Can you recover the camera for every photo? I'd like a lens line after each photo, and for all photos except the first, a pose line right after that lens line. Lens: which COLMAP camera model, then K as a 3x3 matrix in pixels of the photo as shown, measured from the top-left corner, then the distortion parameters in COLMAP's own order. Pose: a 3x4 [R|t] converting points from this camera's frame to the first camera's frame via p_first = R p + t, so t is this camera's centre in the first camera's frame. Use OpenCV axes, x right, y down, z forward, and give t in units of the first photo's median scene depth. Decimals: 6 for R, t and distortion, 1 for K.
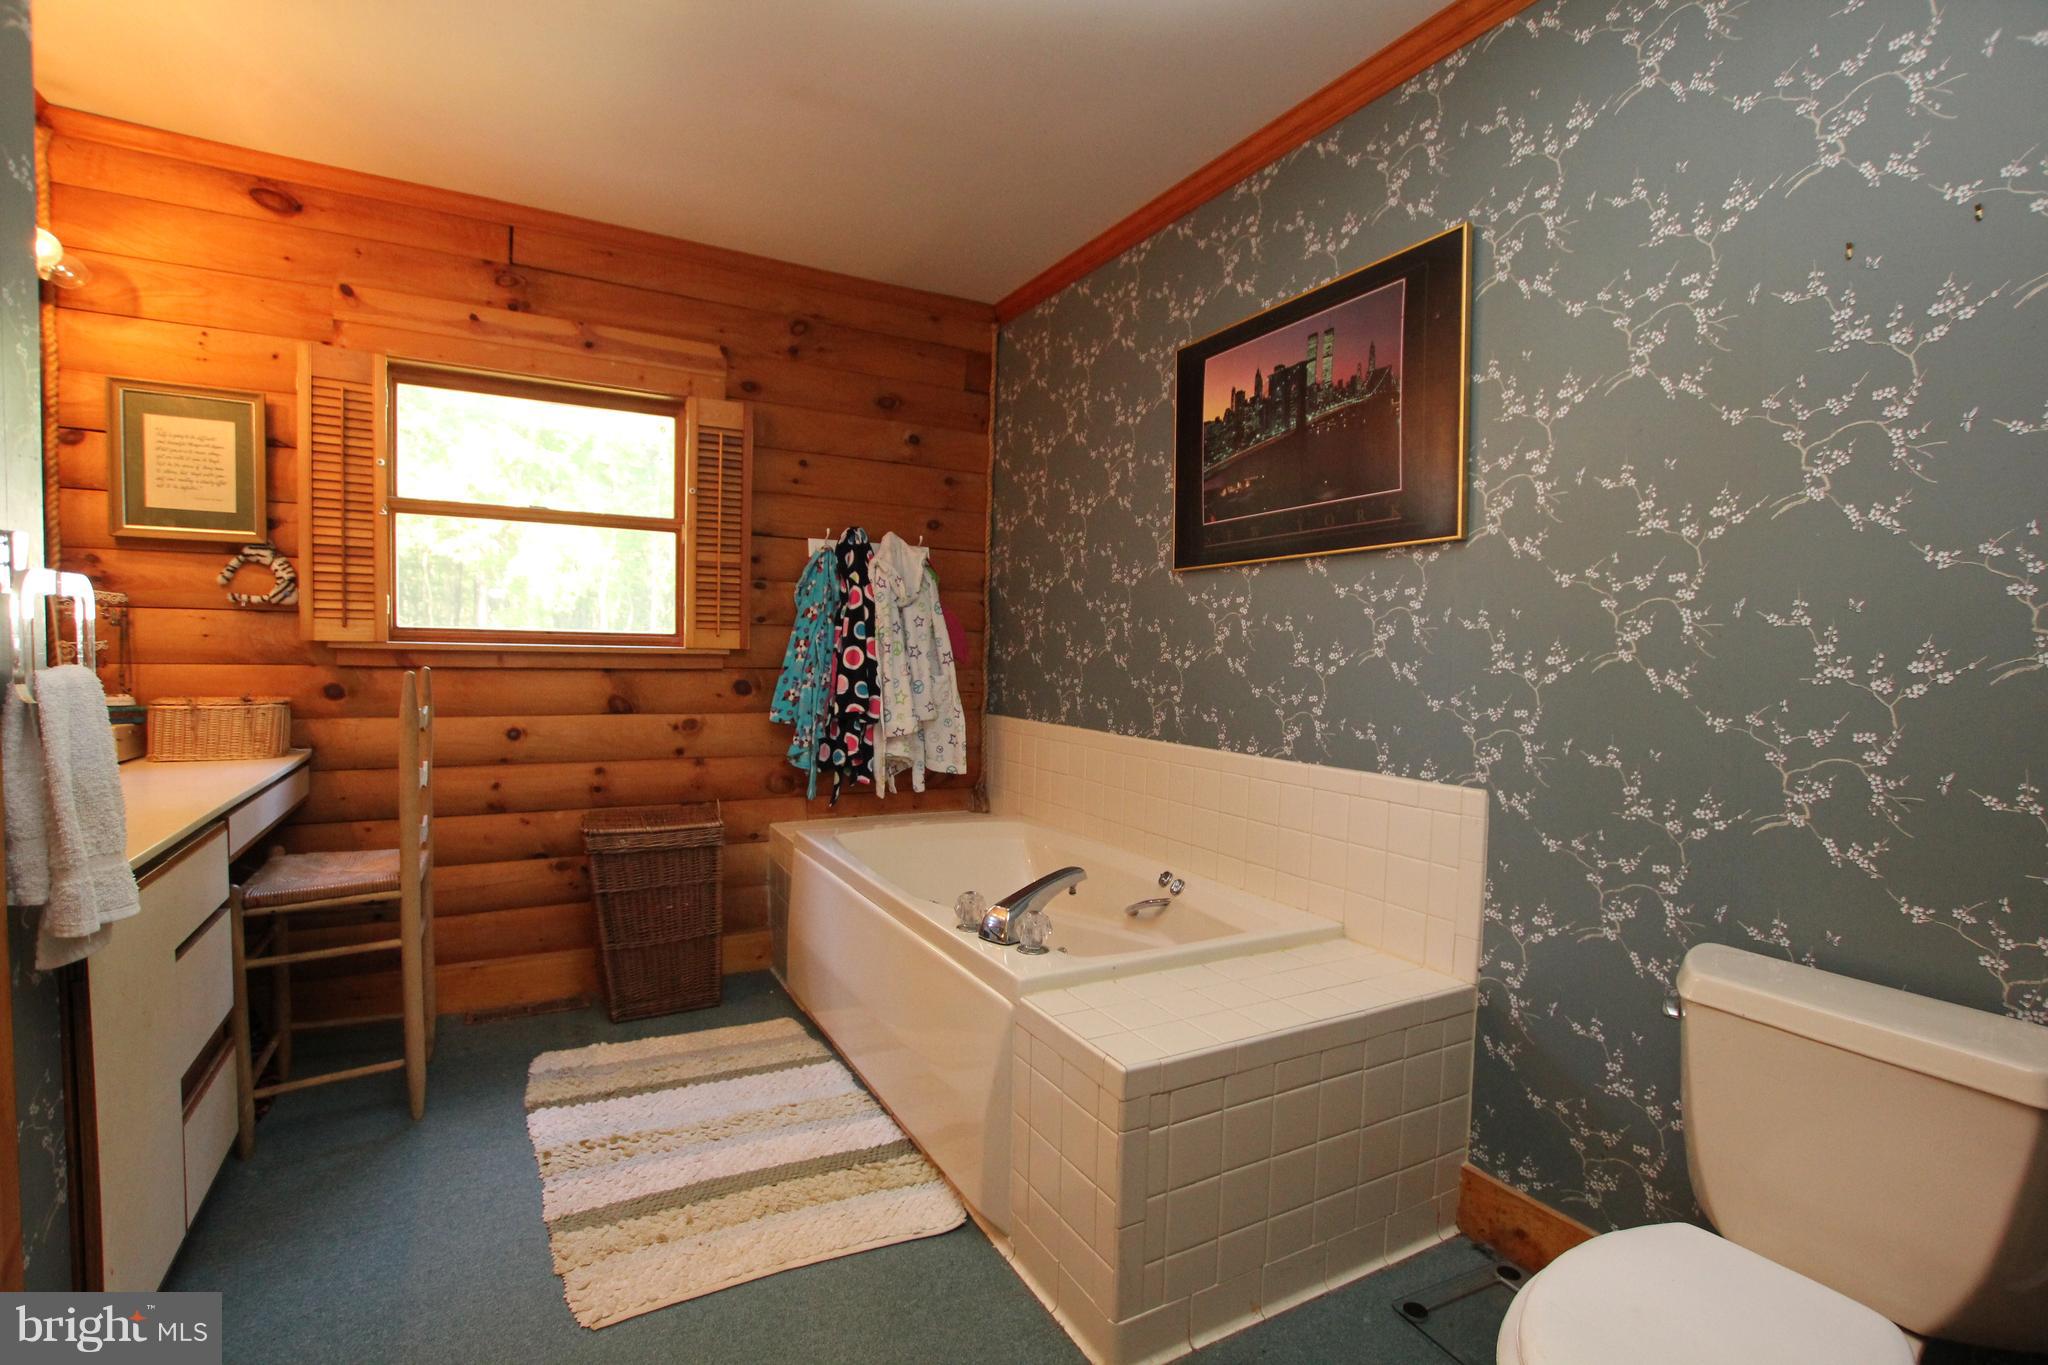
lens RADIAL K [[961.1, 0, 1024.0], [0, 961.1, 682.5], [0, 0, 1]] dist [-0.021212, 0.000103]
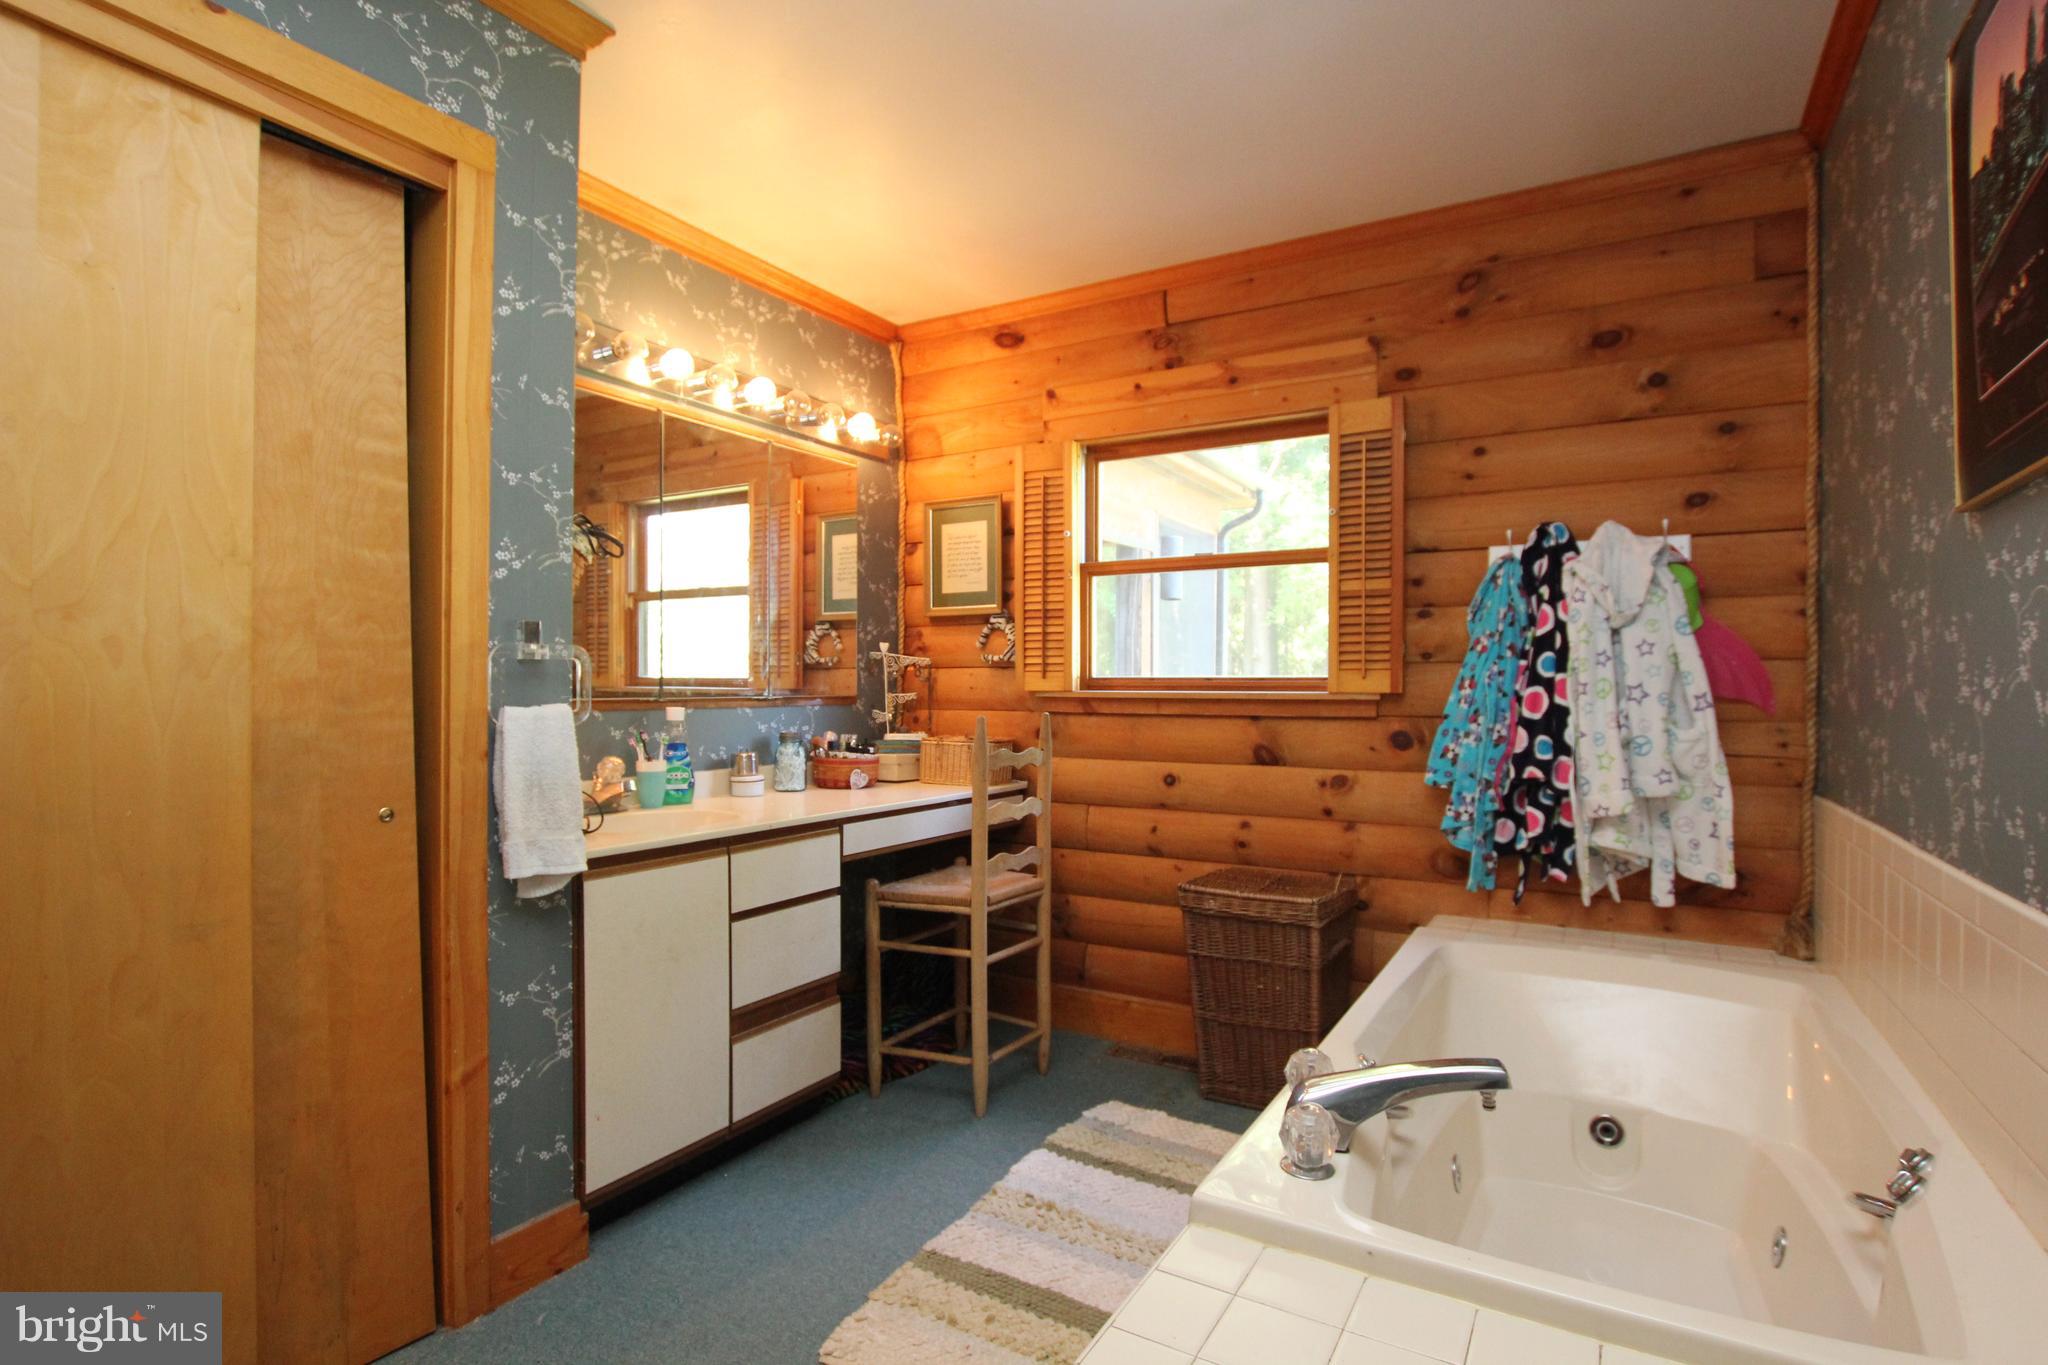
lens RADIAL K [[998.3, 0, 1024.0], [0, 998.3, 682.5], [0, 0, 1]] dist [-0.024963, 0.000671]
pose [[0.504244, -0.025168, -0.863195, 0.284634], [-0.022017, 0.998876, -0.041986, -0.001254], [0.863281, 0.040176, 0.503122, 0.306042]]
